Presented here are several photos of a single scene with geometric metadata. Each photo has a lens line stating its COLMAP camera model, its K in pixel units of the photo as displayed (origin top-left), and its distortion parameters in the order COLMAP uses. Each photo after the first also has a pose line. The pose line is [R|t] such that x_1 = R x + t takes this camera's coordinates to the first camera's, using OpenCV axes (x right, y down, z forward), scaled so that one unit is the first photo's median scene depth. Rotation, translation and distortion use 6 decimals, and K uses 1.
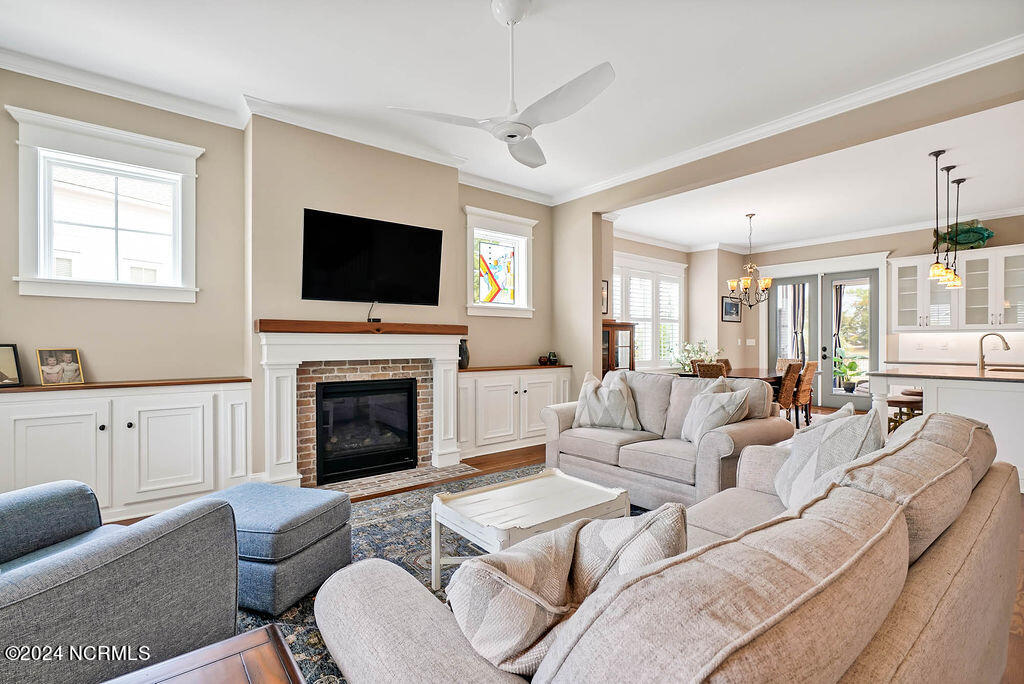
lens RADIAL K [[468.0, 0, 518.1], [0, 468.0, 345.3], [0, 0, 1]] dist [-0.019802, 0.007397]
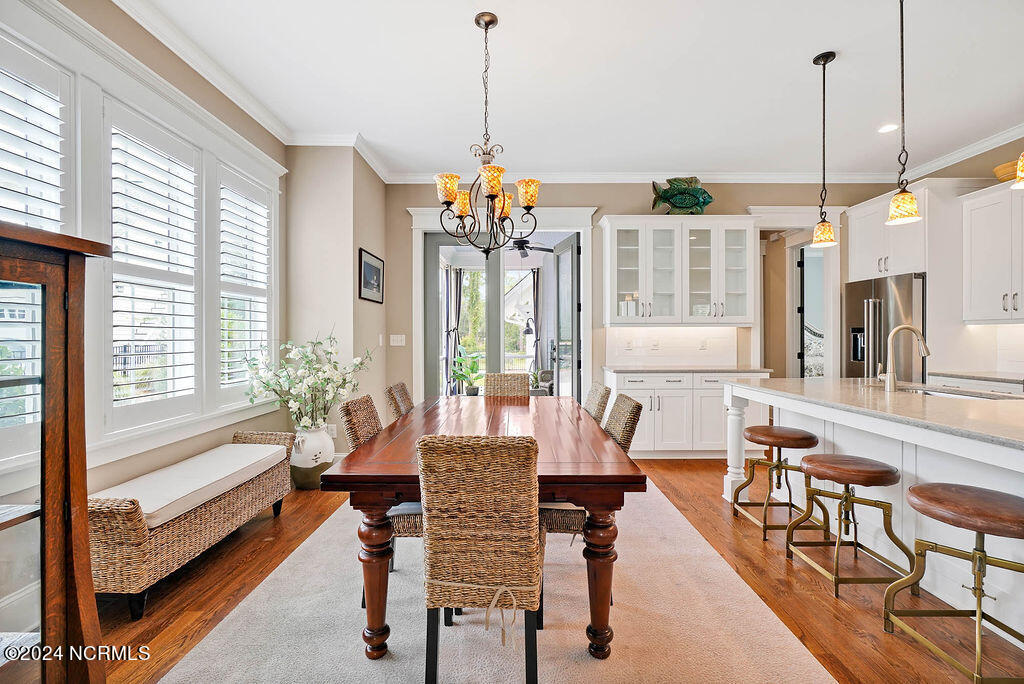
lens RADIAL K [[468.0, 0, 511.3], [0, 468.0, 337.8], [0, 0, 1]] dist [-0.019802, 0.007397]
pose [[0.635887, -0.002748, 0.771777, 0.302975], [0.007026, 0.999973, -0.002228, -0.014211], [-0.771750, 0.006840, 0.635889, 1.074371]]
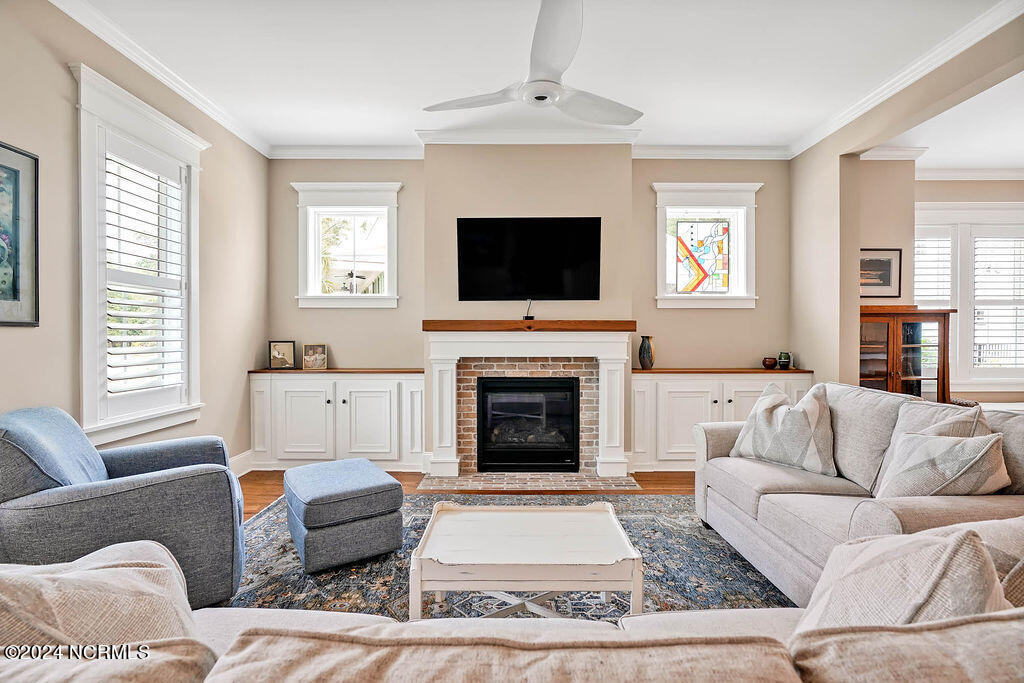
lens RADIAL K [[468.0, 0, 506.2], [0, 468.0, 342.2], [0, 0, 1]] dist [-0.019802, 0.007397]
pose [[0.774971, 0.007748, -0.631949, 0.248291], [-0.003834, 0.999964, 0.007558, -0.007384], [0.631985, -0.003434, 0.774973, 0.162631]]
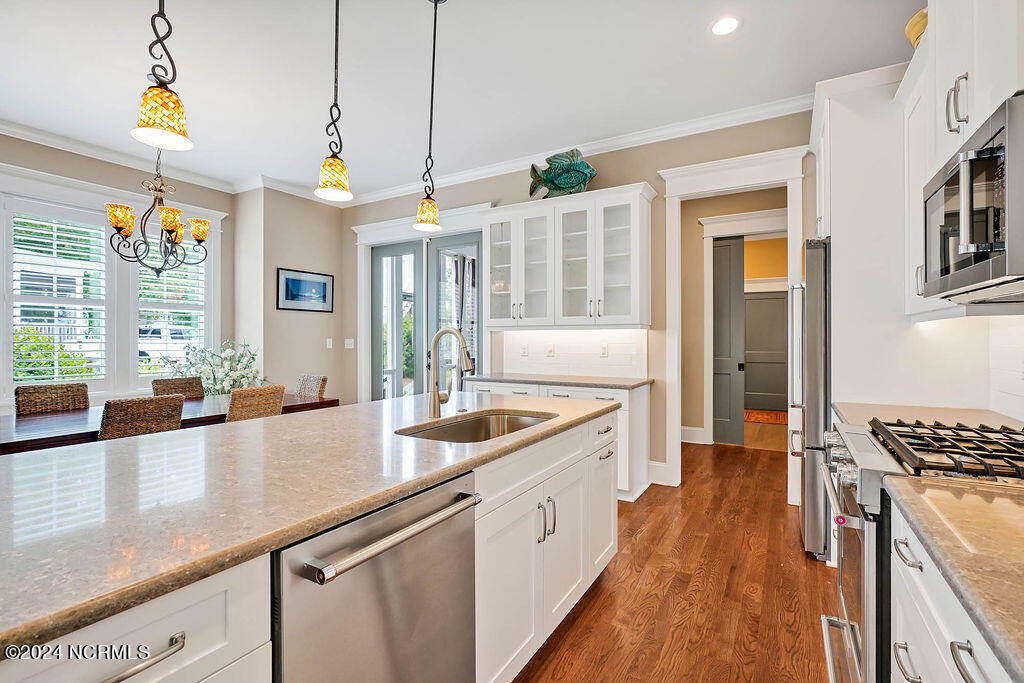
lens RADIAL K [[468.0, 0, 513.0], [0, 468.0, 338.8], [0, 0, 1]] dist [-0.019802, 0.007397]
pose [[0.937259, 0.001282, 0.348631, 0.989894], [0.001928, 0.999959, -0.008862, -0.014021], [-0.348628, 0.008978, 0.937218, 0.629196]]
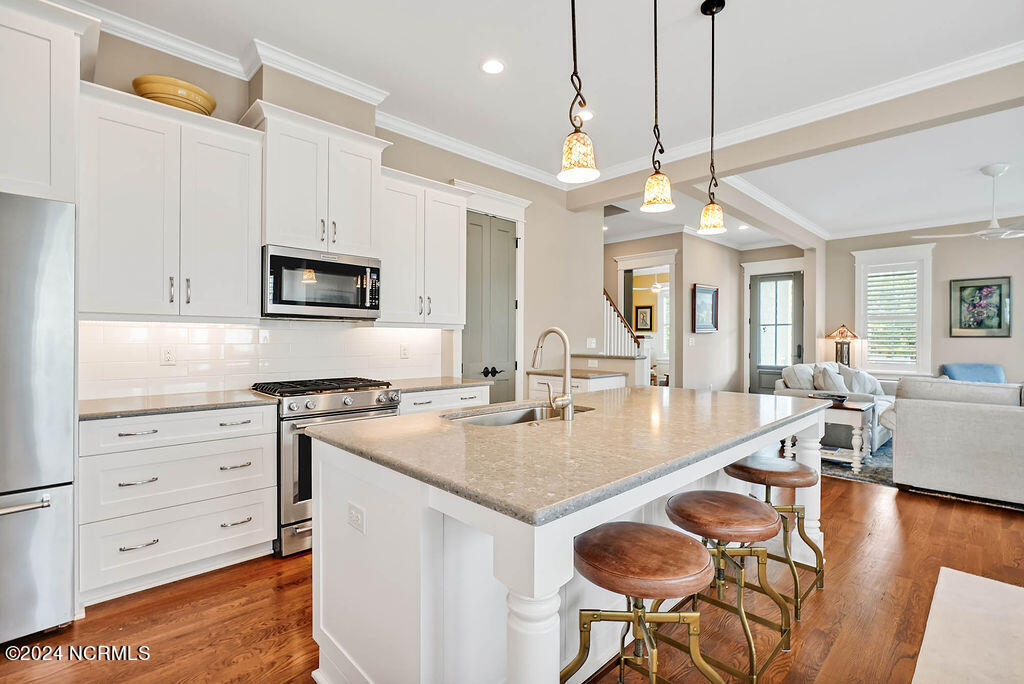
lens RADIAL K [[468.0, 0, 497.0], [0, 468.0, 337.2], [0, 0, 1]] dist [-0.019802, 0.007397]
pose [[-0.997570, -0.001738, -0.069649, 1.155768], [-0.001820, 0.999998, 0.001126, -0.018292], [0.069647, 0.001250, -0.997571, 1.480360]]
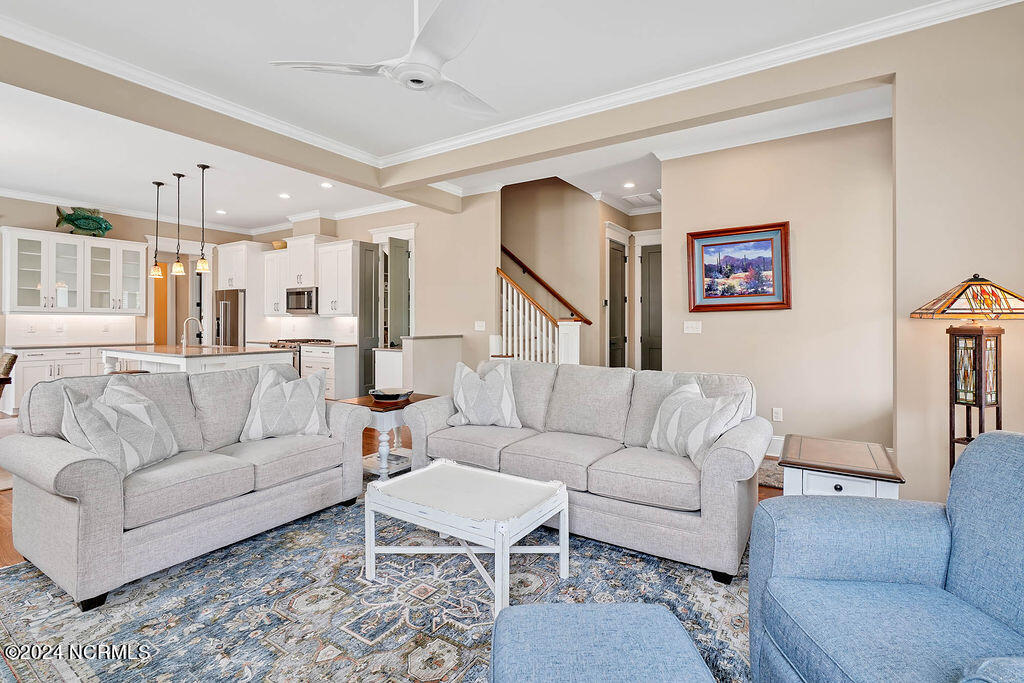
lens RADIAL K [[468.0, 0, 517.0], [0, 468.0, 322.8], [0, 0, 1]] dist [-0.019802, 0.007397]
pose [[-0.315597, -0.000350, 0.948893, -0.477820], [0.003354, 0.999993, 0.001484, -0.011693], [-0.948887, 0.003651, -0.315594, 0.597376]]
